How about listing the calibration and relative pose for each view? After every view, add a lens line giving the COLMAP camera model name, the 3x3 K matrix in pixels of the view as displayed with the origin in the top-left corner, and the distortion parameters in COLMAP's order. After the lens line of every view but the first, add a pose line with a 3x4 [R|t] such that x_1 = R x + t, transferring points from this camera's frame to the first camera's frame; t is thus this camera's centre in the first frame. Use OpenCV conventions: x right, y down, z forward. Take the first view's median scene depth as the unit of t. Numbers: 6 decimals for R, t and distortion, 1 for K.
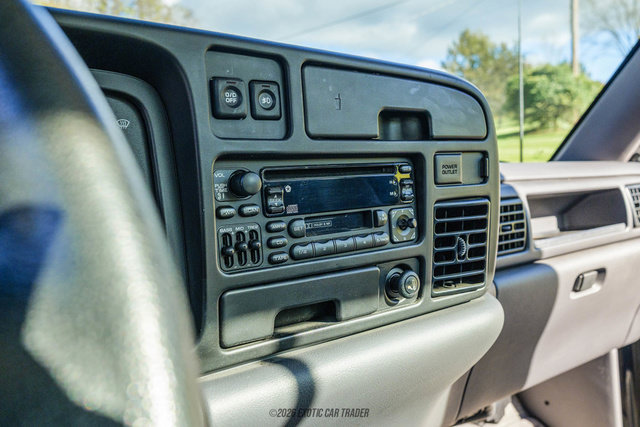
lens RADIAL K [[531.0, 0, 321.2], [0, 531.0, 229.4], [0, 0, 1]] dist [0.000947, -0.006772]
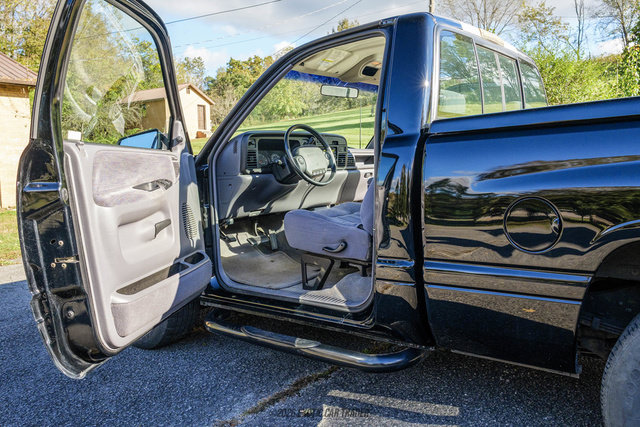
lens RADIAL K [[531.0, 0, 321.2], [0, 531.0, 229.4], [0, 0, 1]] dist [0.000947, -0.006772]
pose [[0.973272, 0.008473, 0.229500, -0.945220], [-0.017940, 0.999071, 0.039194, 0.395803], [-0.228954, -0.042264, 0.972519, -3.420001]]
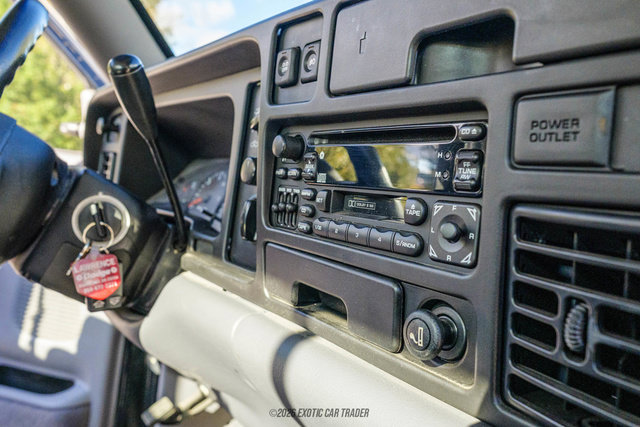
lens RADIAL K [[531.0, 0, 321.2], [0, 531.0, 229.4], [0, 0, 1]] dist [0.000947, -0.006772]
pose [[-0.064968, 0.131150, -0.989231, 0.399507], [-0.169523, 0.975466, 0.140458, -0.037428], [0.983382, 0.176823, -0.041141, 0.496180]]
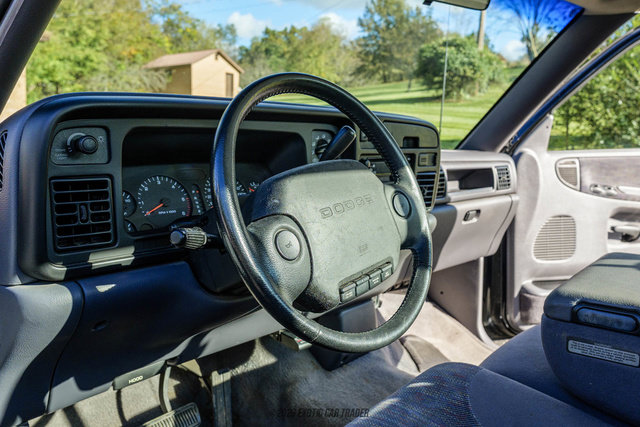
lens RADIAL K [[531.0, 0, 321.2], [0, 531.0, 229.4], [0, 0, 1]] dist [0.000947, -0.006772]
pose [[0.981756, 0.050781, 0.183241, -0.390099], [-0.067851, 0.993796, 0.088119, 0.013796], [-0.177629, -0.098945, 0.979111, -0.809573]]
